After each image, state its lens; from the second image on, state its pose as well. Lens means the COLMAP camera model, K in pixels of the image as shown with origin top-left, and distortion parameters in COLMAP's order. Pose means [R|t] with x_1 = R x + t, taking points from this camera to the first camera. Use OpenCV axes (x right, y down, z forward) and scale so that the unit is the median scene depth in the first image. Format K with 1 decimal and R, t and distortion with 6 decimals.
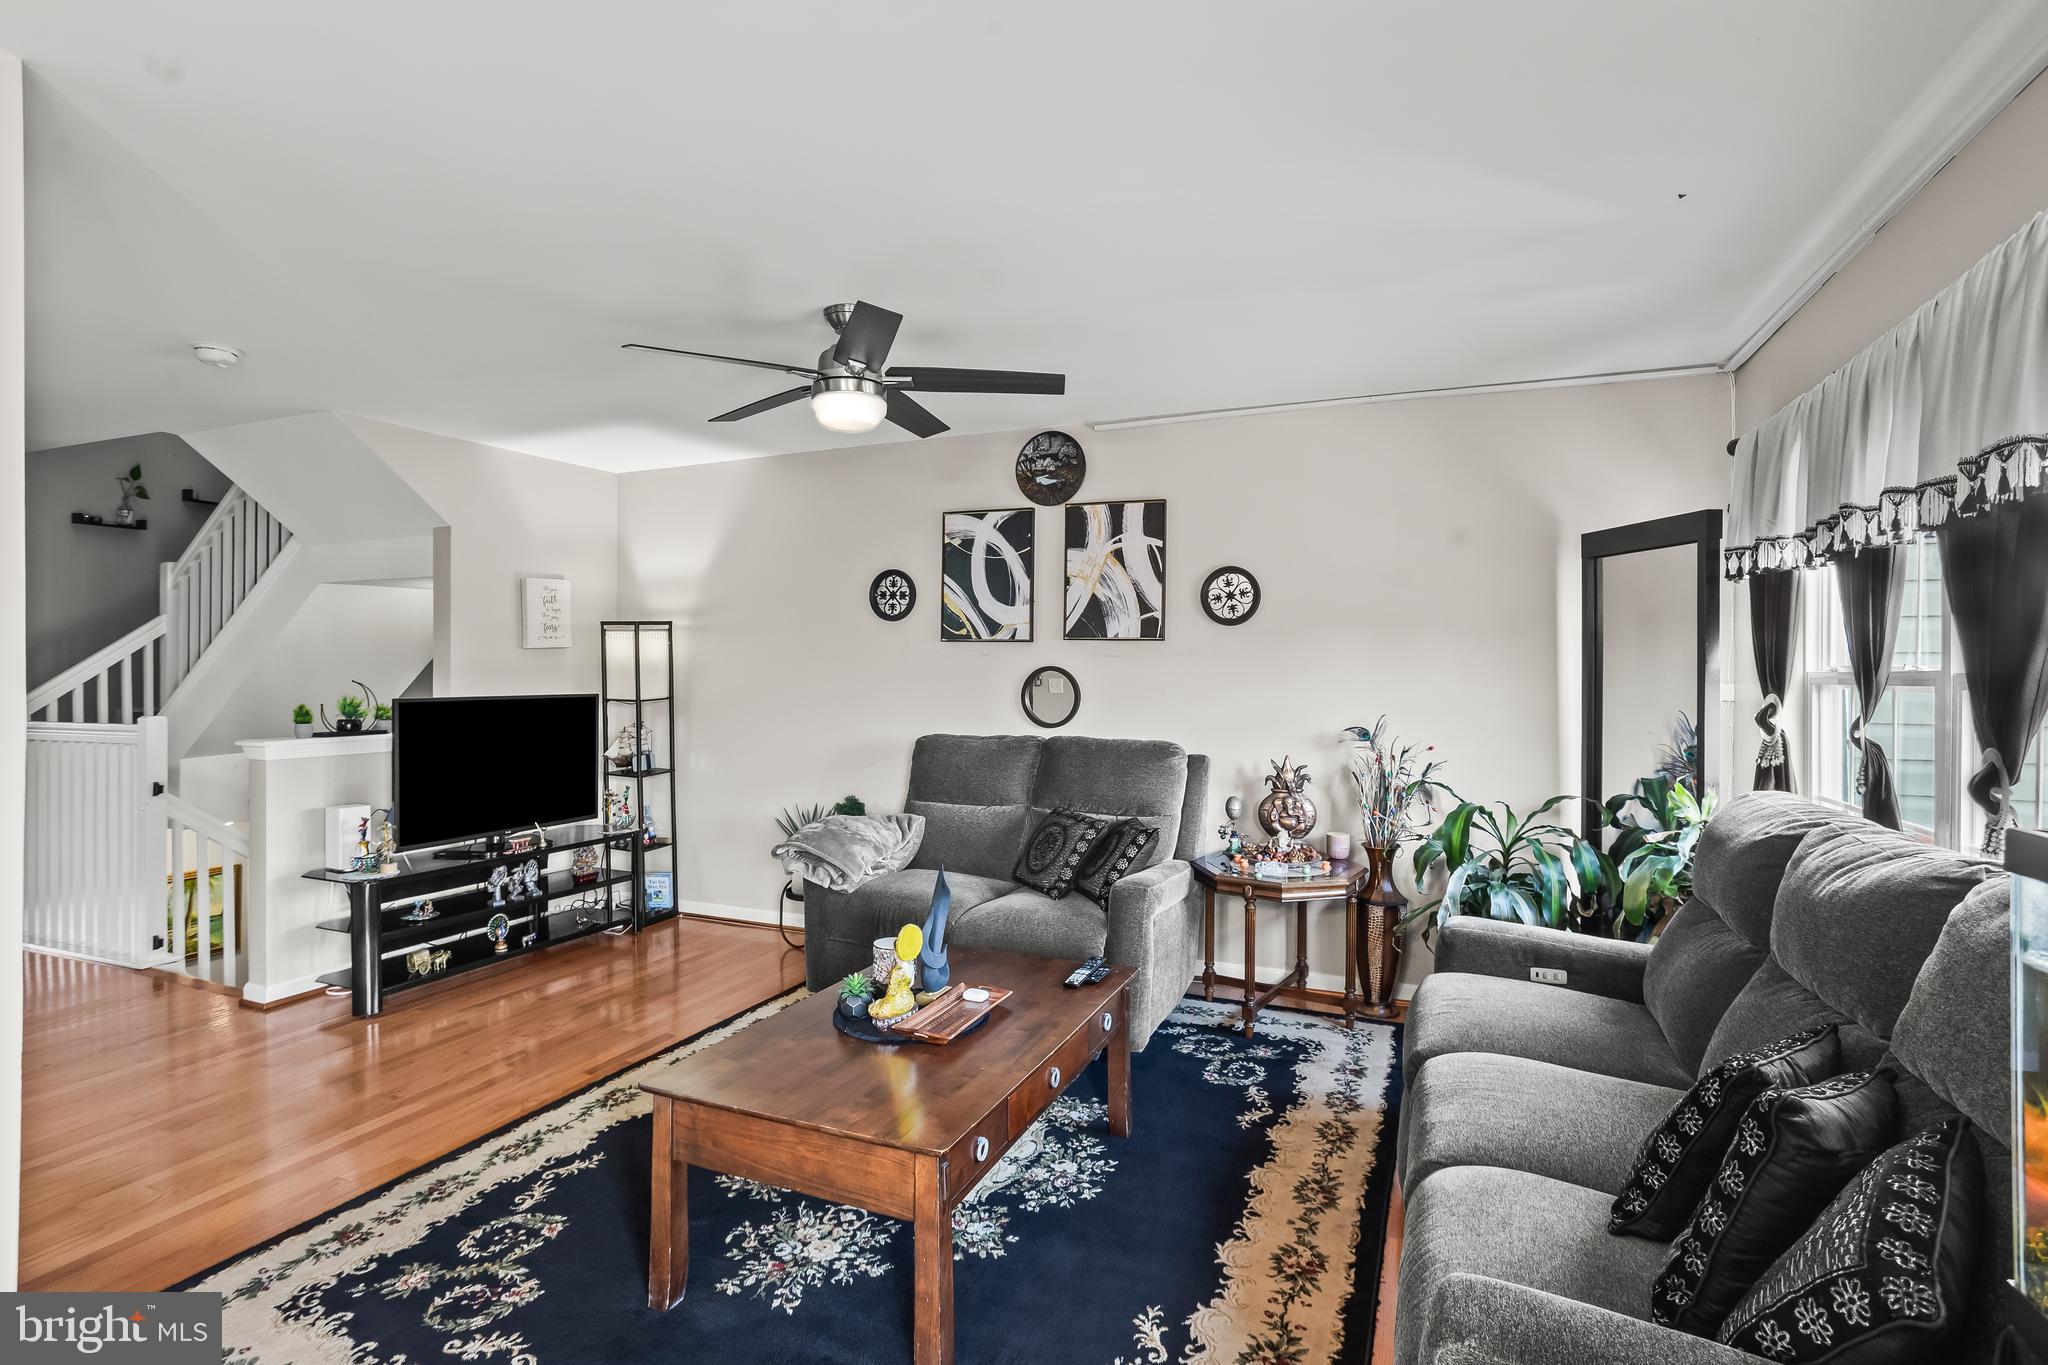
lens RADIAL K [[997.3, 0, 1027.9], [0, 997.3, 676.8], [0, 0, 1]] dist [-0.030740, 0.017967]
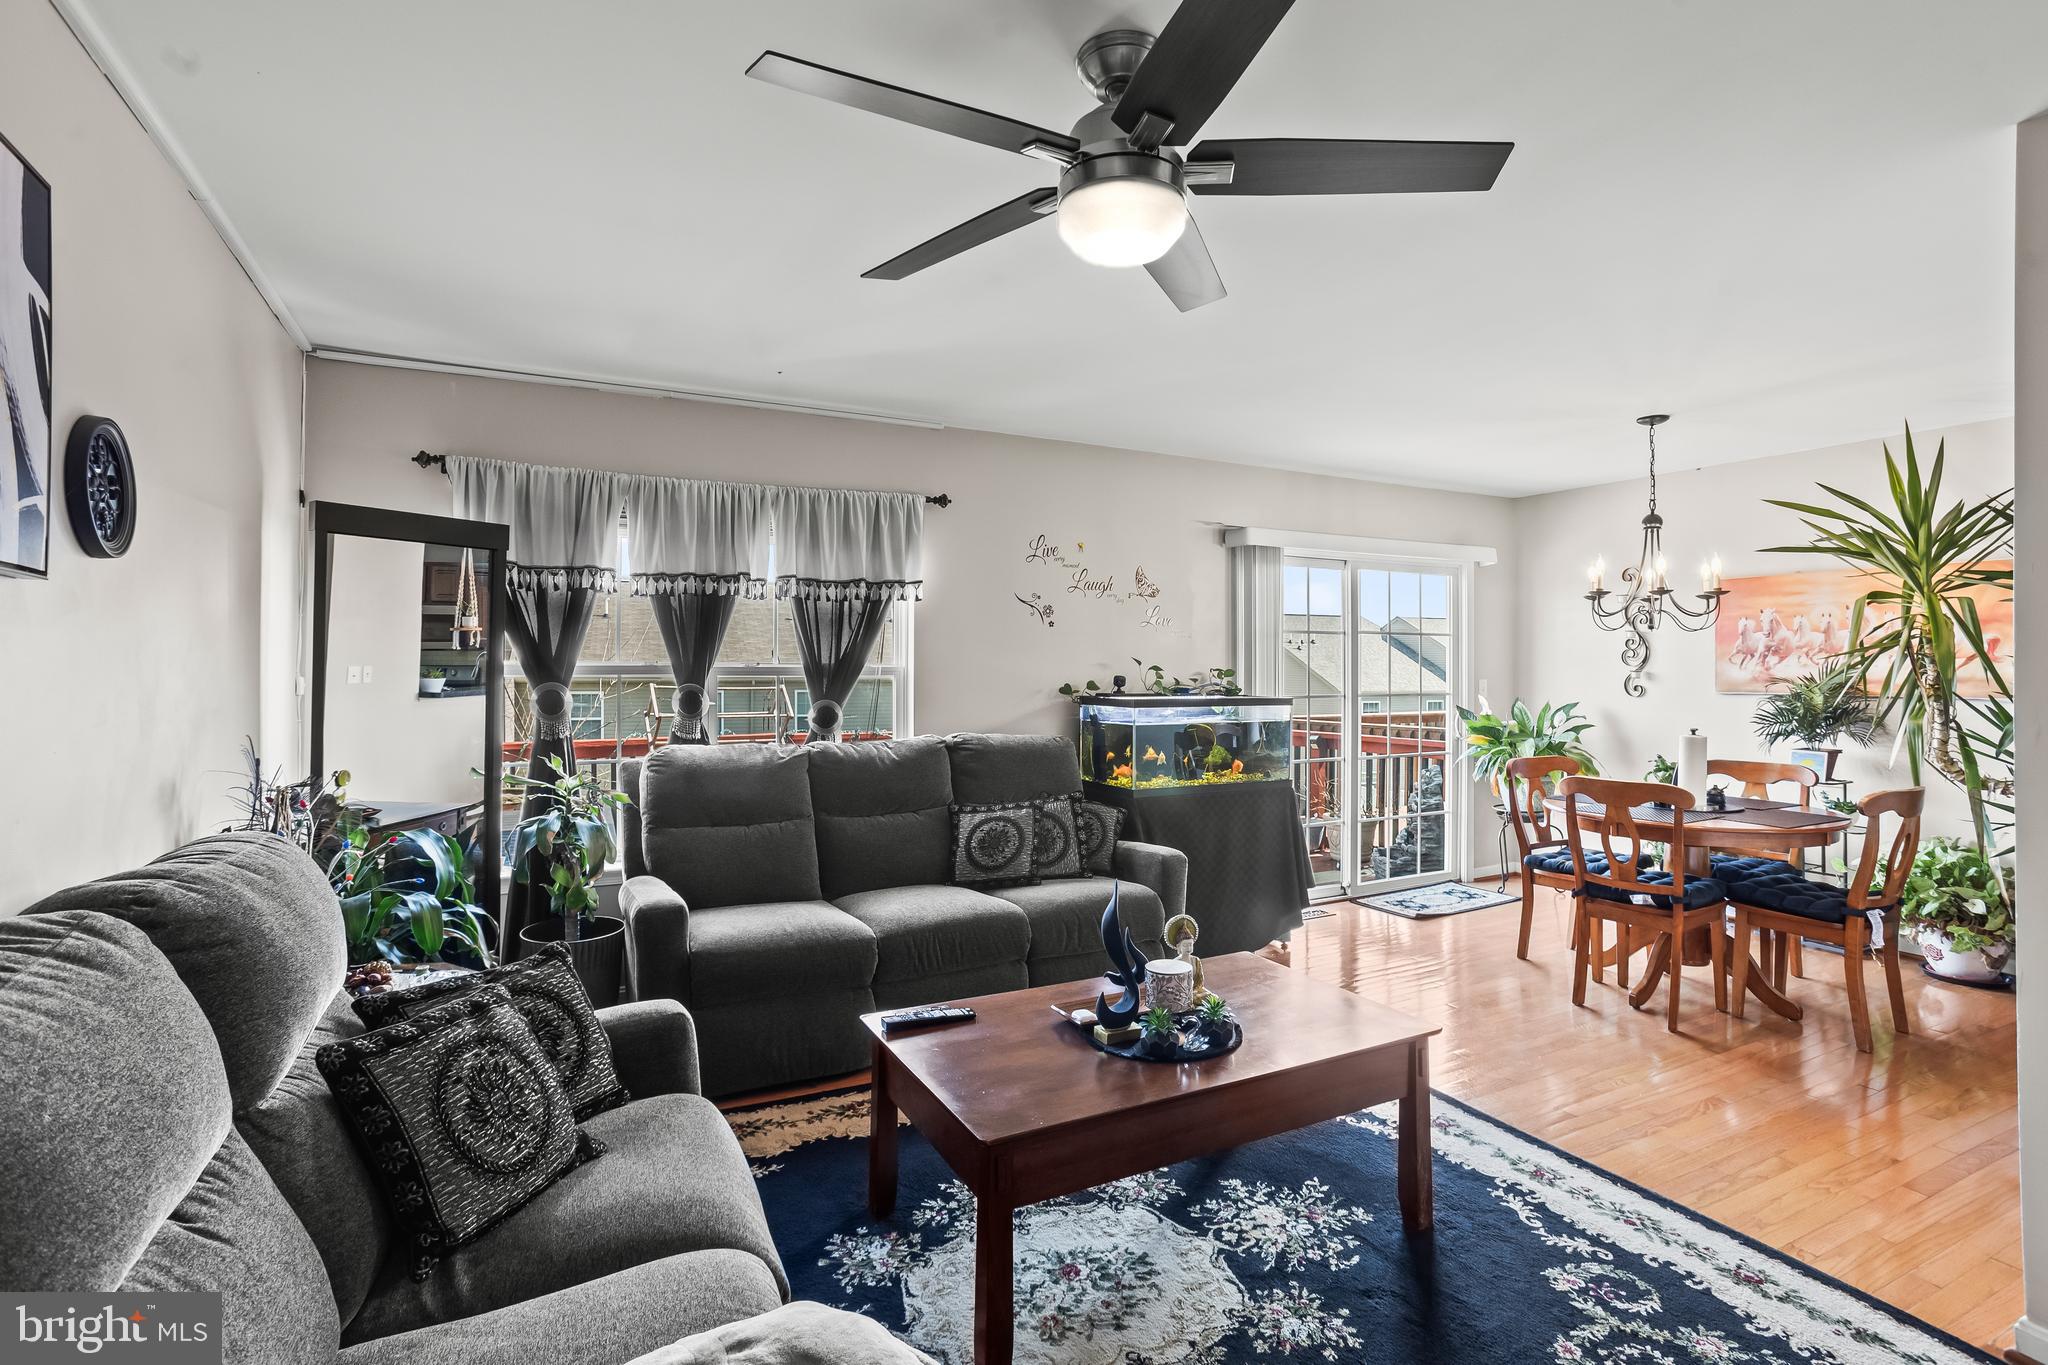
lens RADIAL K [[997.3, 0, 1006.4], [0, 997.3, 660.2], [0, 0, 1]] dist [-0.030740, 0.017967]
pose [[-0.764137, 0.001229, 0.645053, -0.677768], [-0.002049, 0.999989, -0.004333, -0.009850], [-0.645051, -0.004633, -0.764125, 1.998010]]
